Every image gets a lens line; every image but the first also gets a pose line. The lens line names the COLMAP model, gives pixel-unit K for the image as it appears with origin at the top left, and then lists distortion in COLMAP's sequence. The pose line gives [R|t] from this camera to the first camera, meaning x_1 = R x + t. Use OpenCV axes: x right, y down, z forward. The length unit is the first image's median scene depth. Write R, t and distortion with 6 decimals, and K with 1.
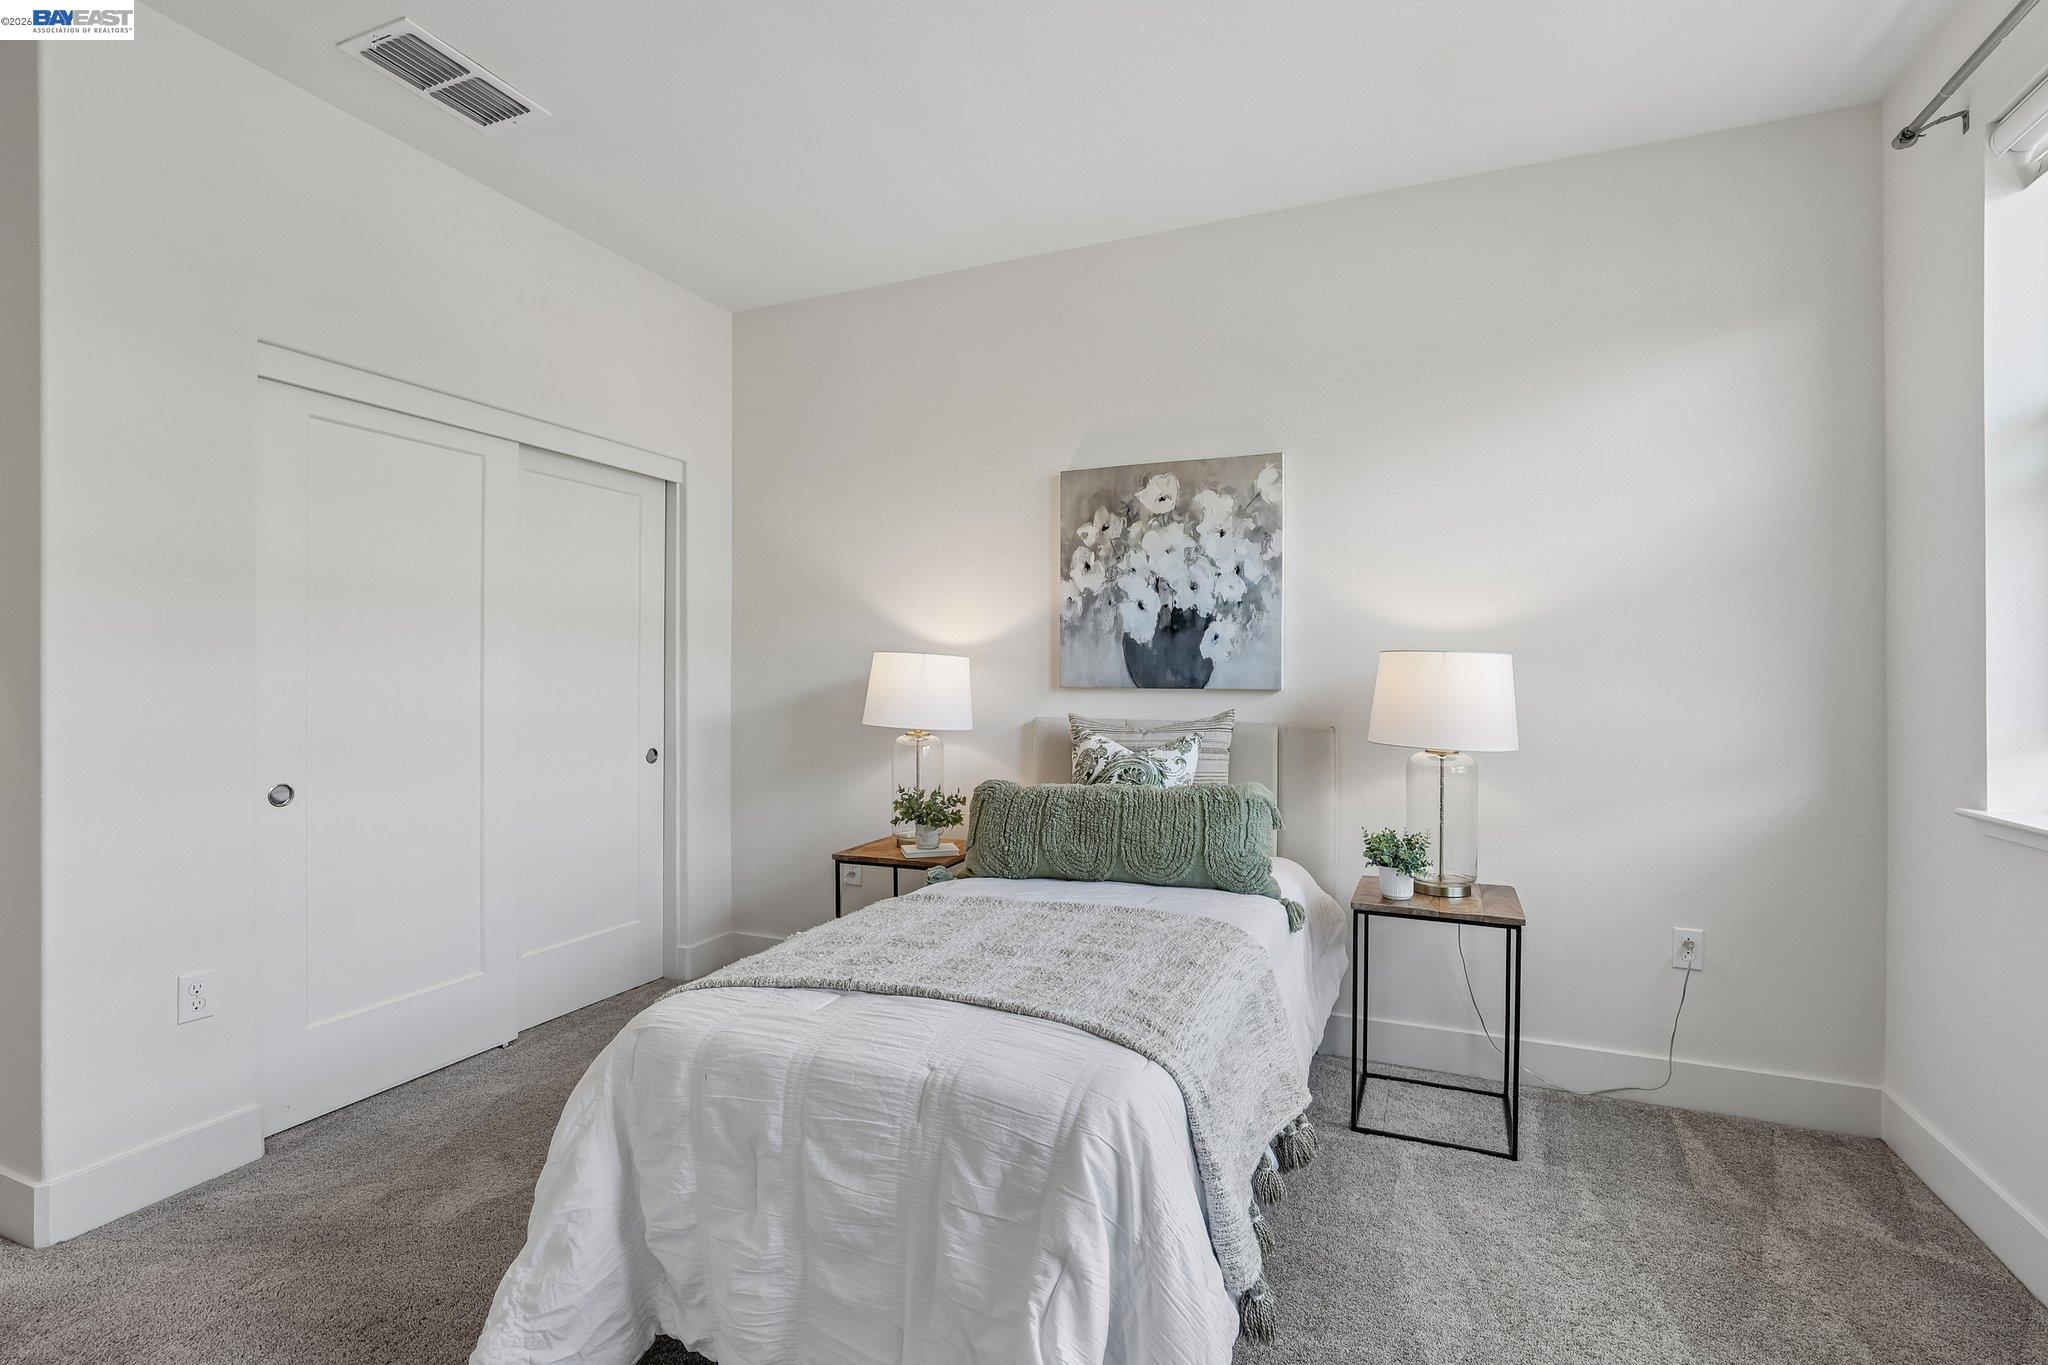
lens RADIAL K [[936.0, 0, 1023.6], [0, 936.0, 690.0], [0, 0, 1]] dist [-0.020549, 0.000300]
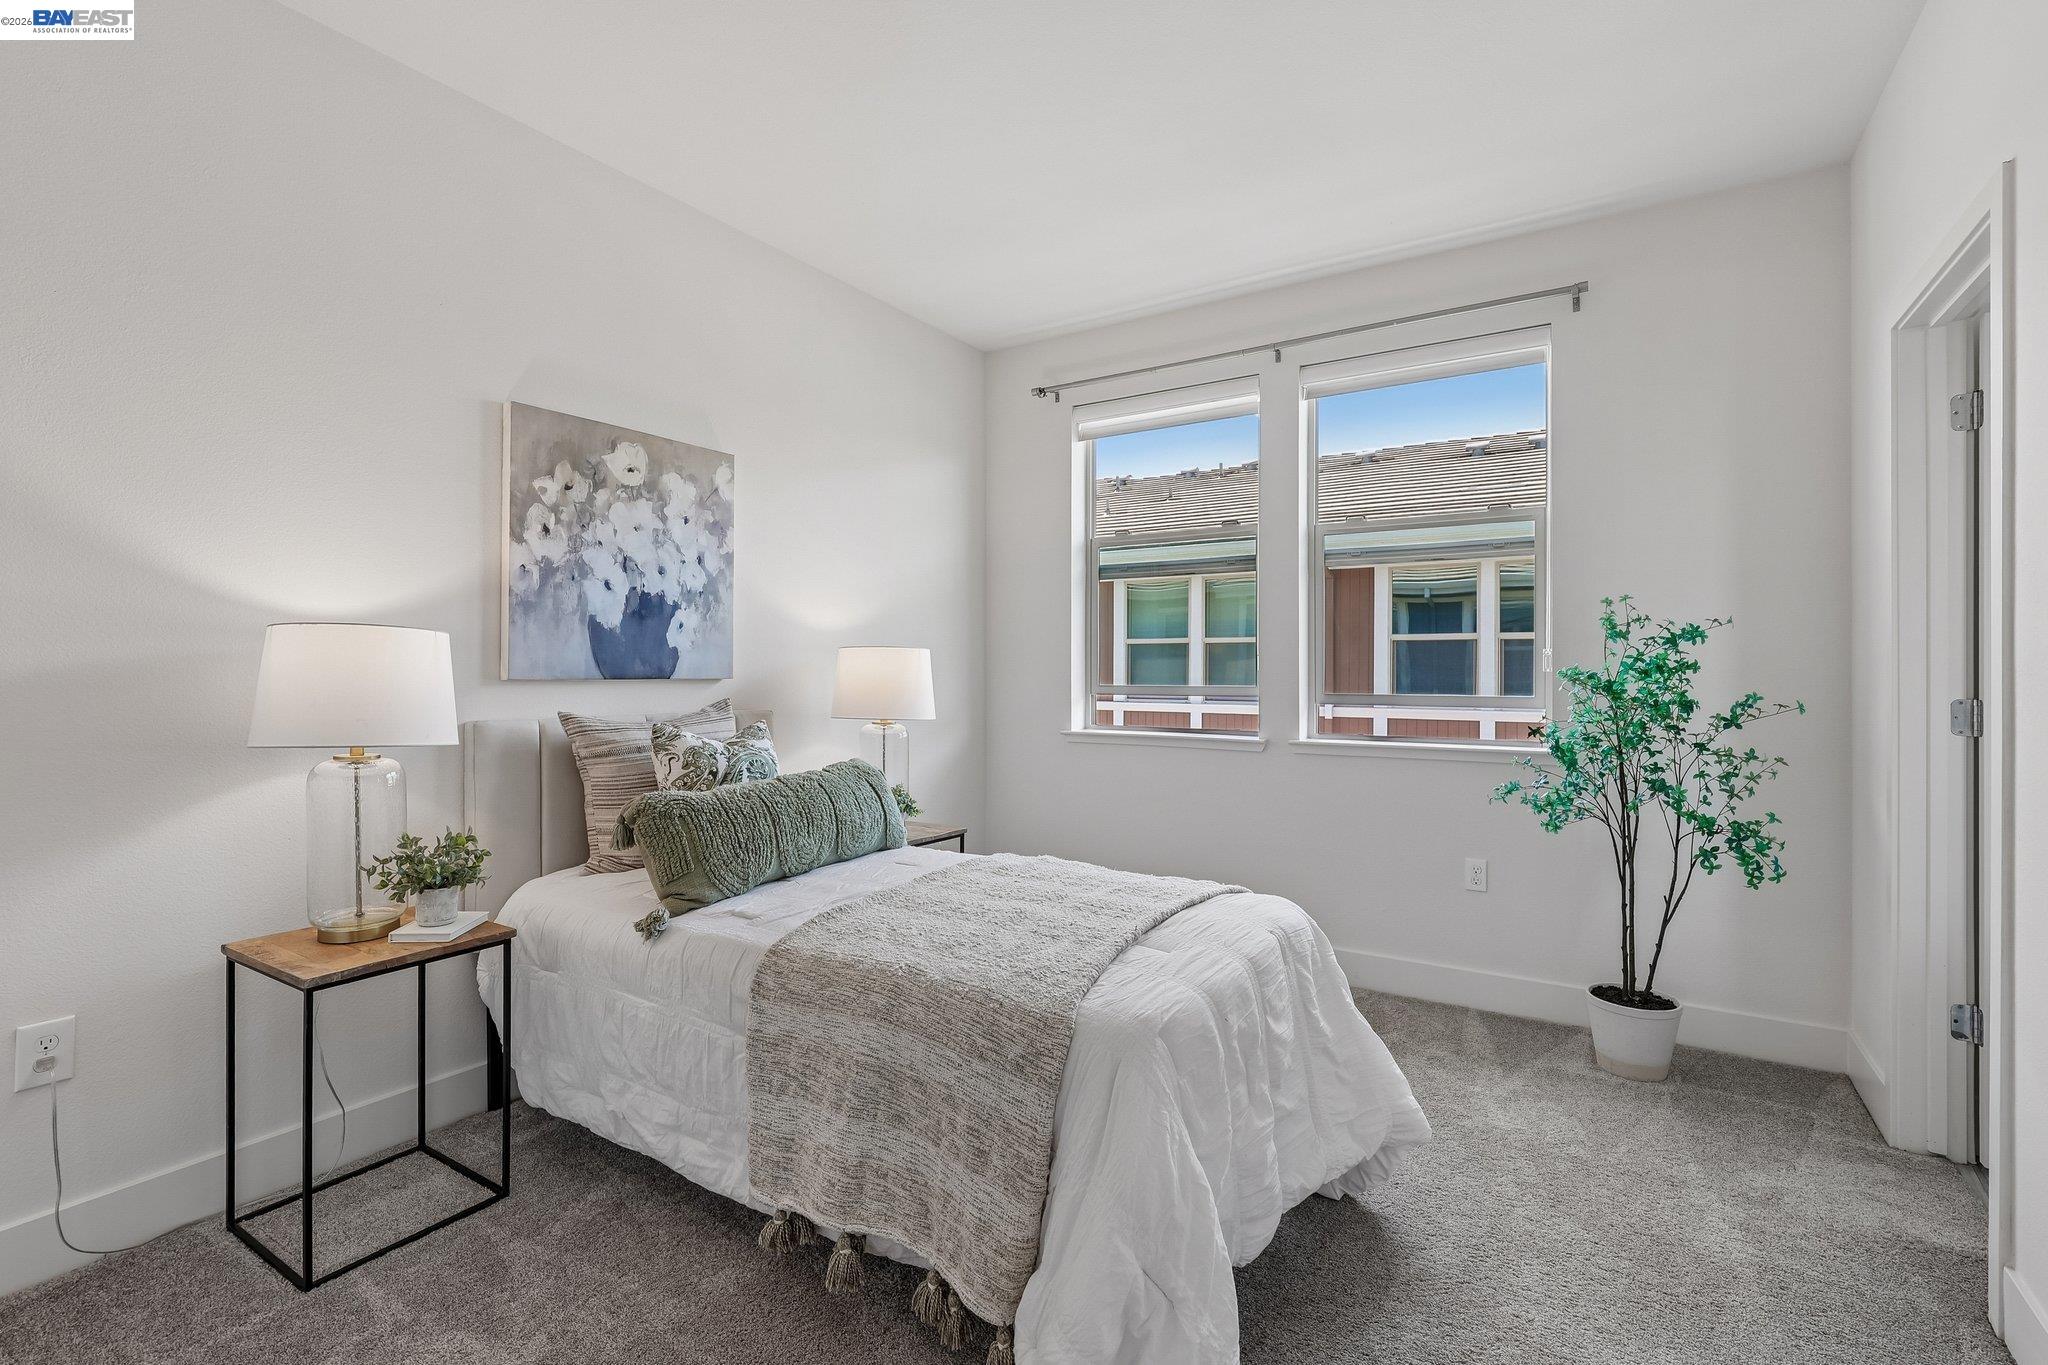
lens RADIAL K [[936.0, 0, 1019.6], [0, 936.0, 672.2], [0, 0, 1]] dist [-0.020549, 0.000300]
pose [[0.164174, -0.002875, 0.986427, -0.677305], [0.018402, 0.999831, -0.000148, -0.001758], [-0.986260, 0.018176, 0.164199, 0.483386]]
